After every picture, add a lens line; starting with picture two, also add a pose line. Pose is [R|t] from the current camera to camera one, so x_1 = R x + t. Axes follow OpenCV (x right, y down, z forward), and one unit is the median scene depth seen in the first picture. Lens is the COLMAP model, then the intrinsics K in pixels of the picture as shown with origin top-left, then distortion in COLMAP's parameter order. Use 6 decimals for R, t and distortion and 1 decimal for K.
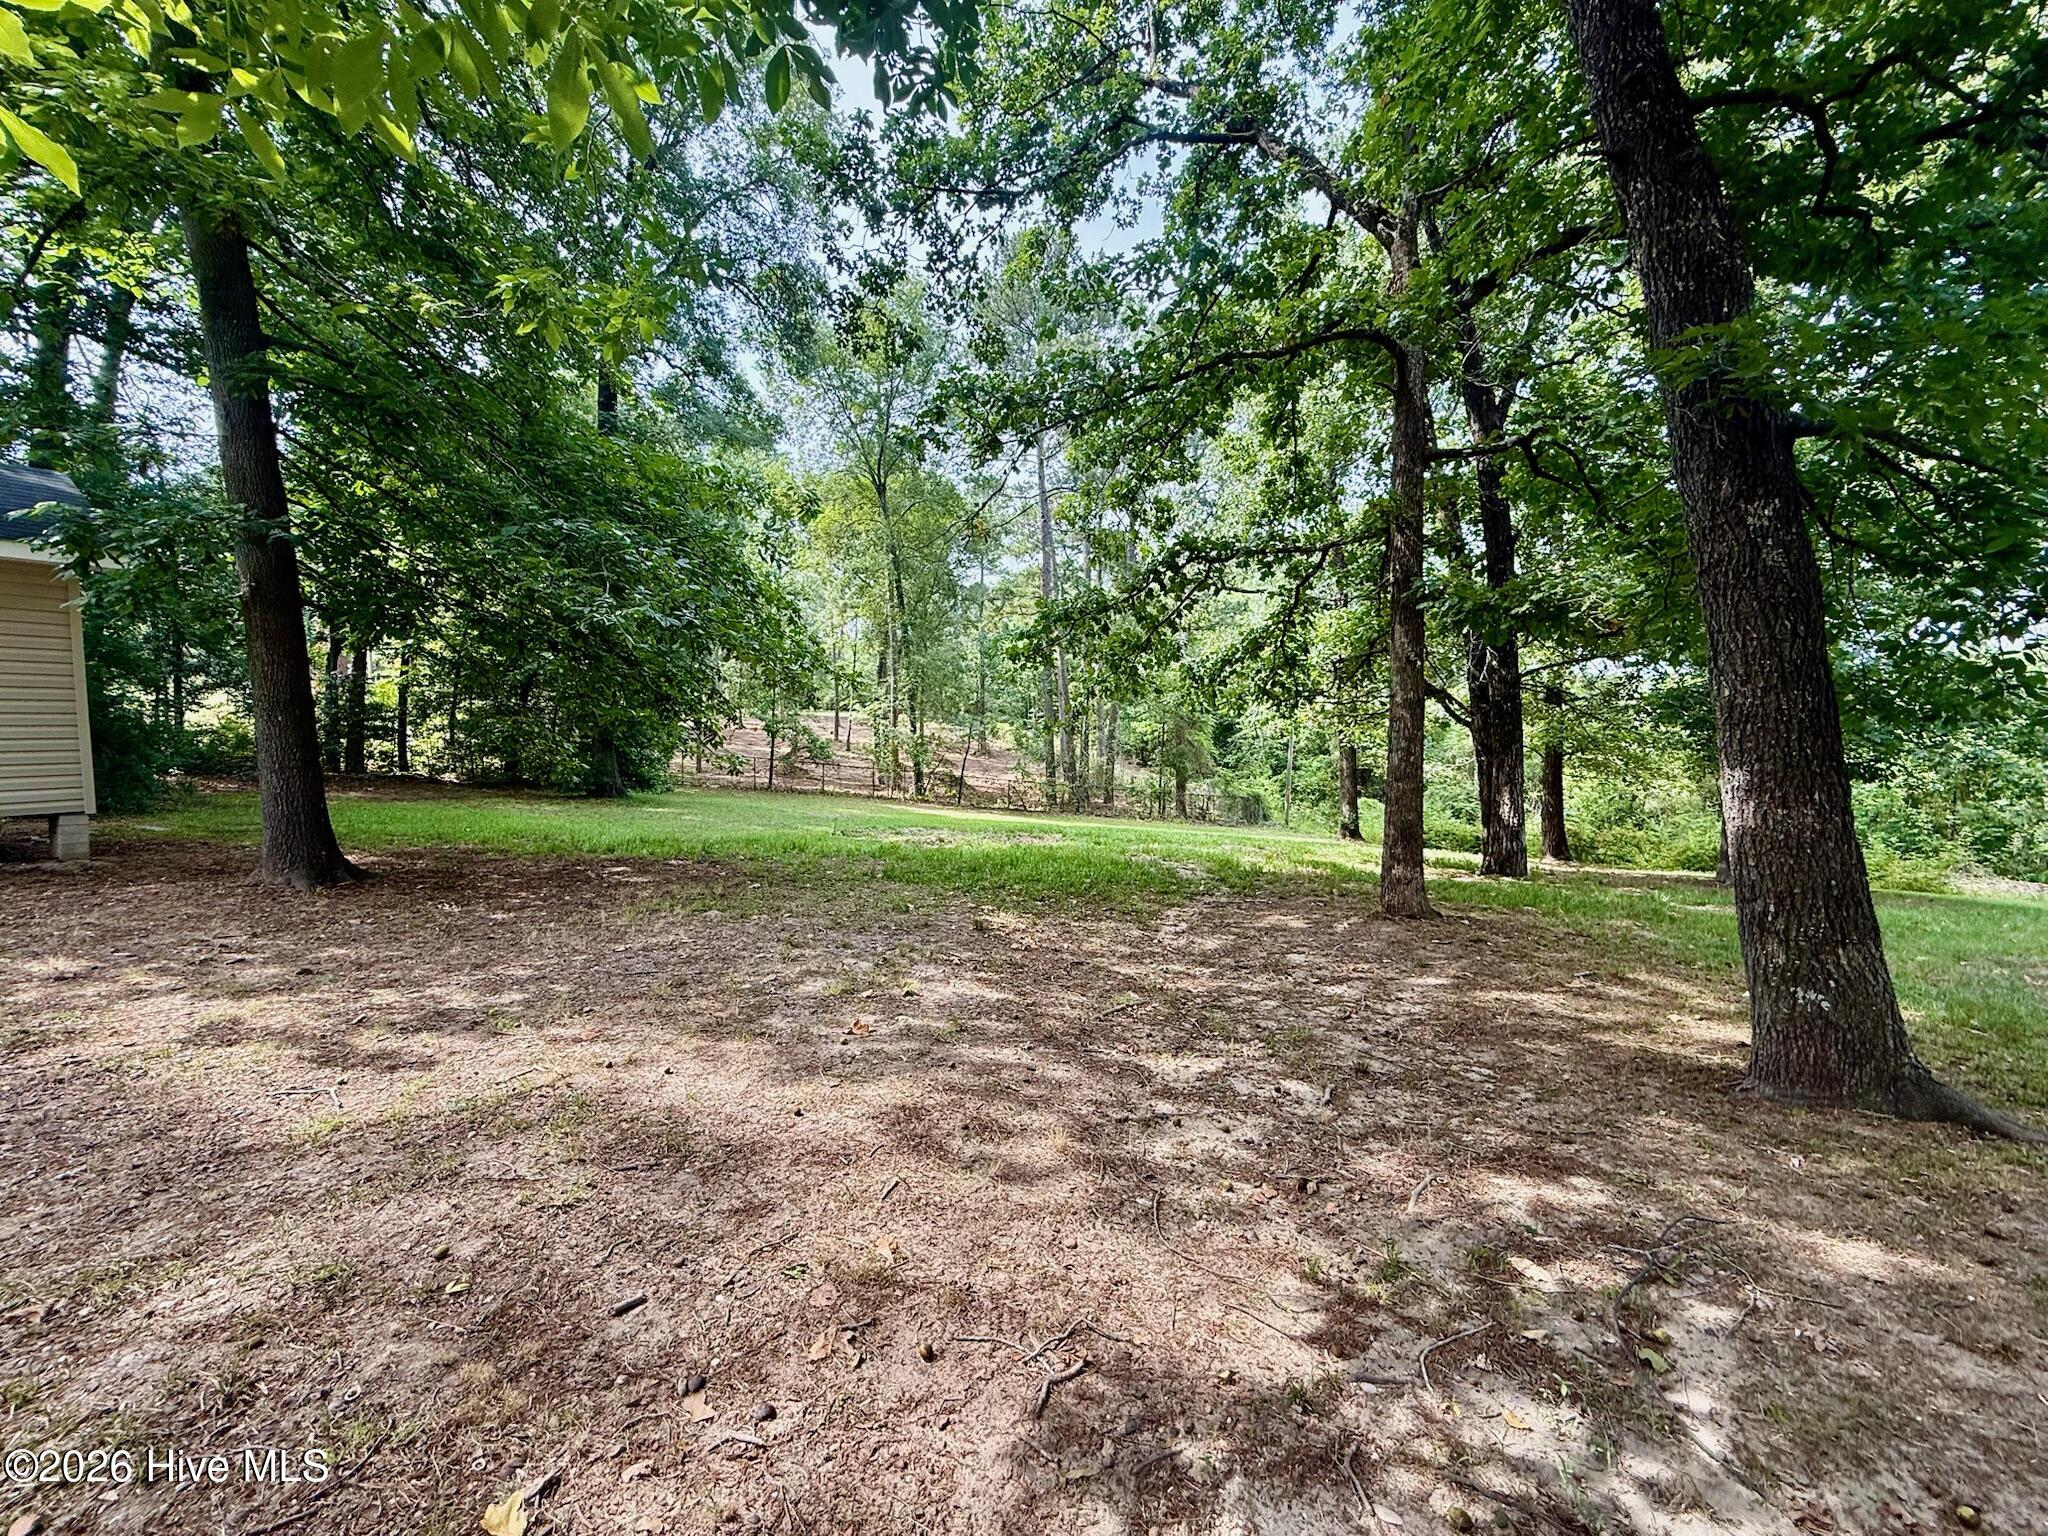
lens RADIAL K [[838.8, 0, 1025.8], [0, 838.8, 769.4], [0, 0, 1]] dist [-0.000869, 0.001238]
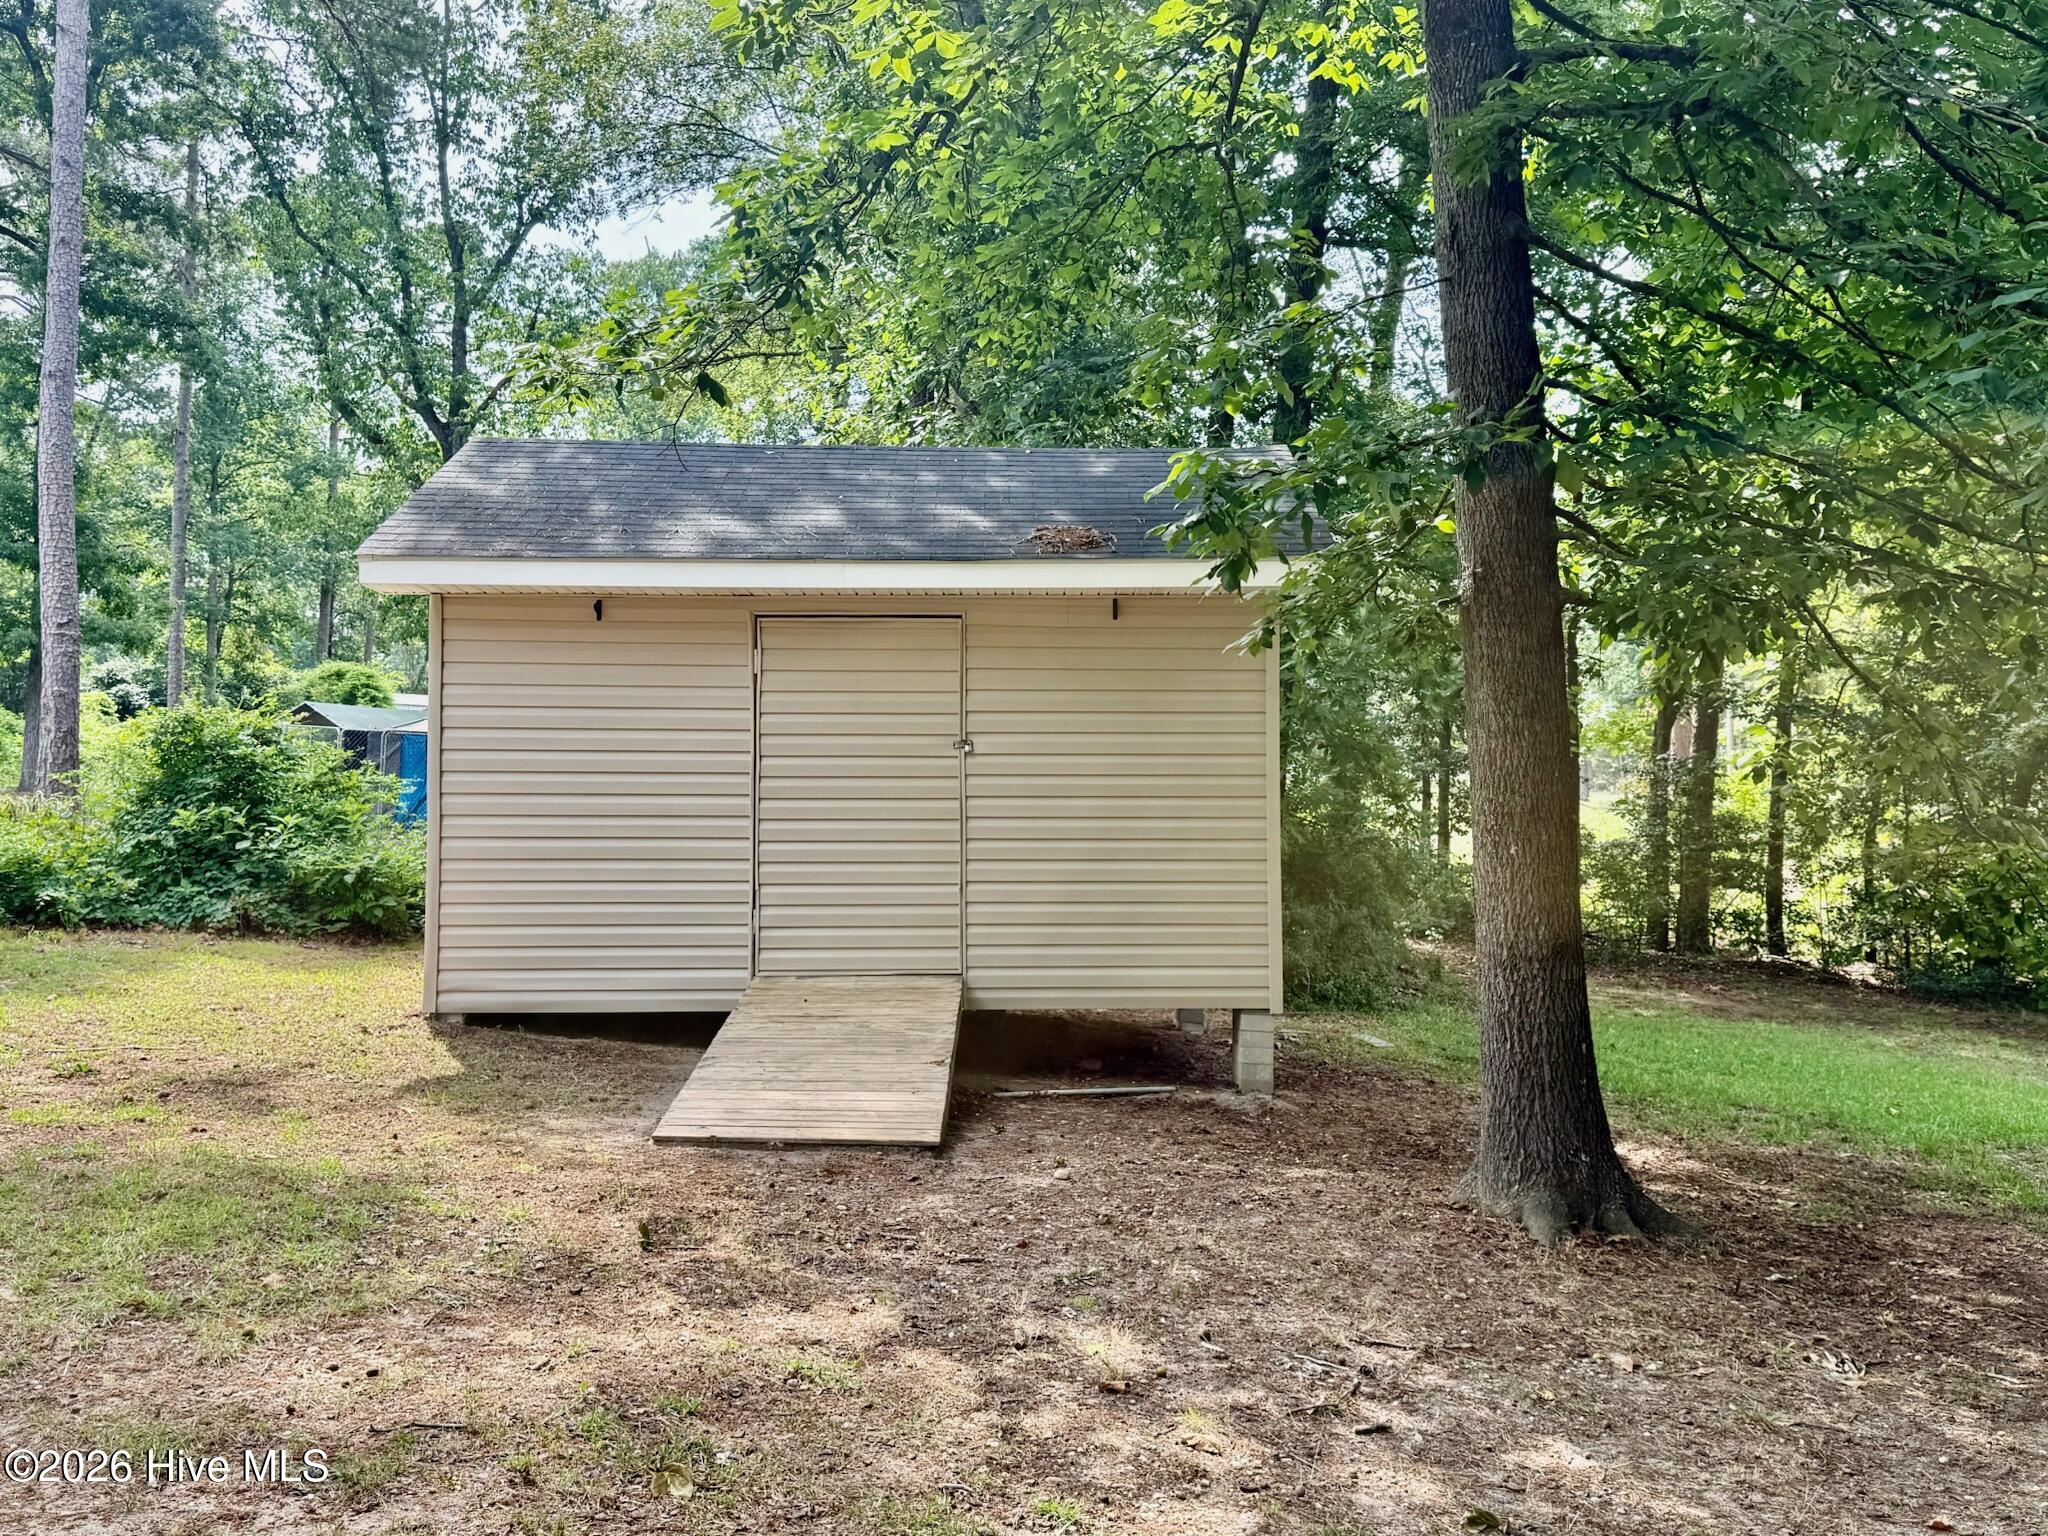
lens RADIAL K [[1795.3, 0, 1024.6], [0, 1795.3, 769.4], [0, 0, 1]] dist [-0.004543, -0.004659]
pose [[0.505204, -0.038021, -0.862162, -0.066359], [-0.051176, 0.995951, -0.073909, -0.005176], [0.861481, 0.081461, 0.501213, 0.101928]]
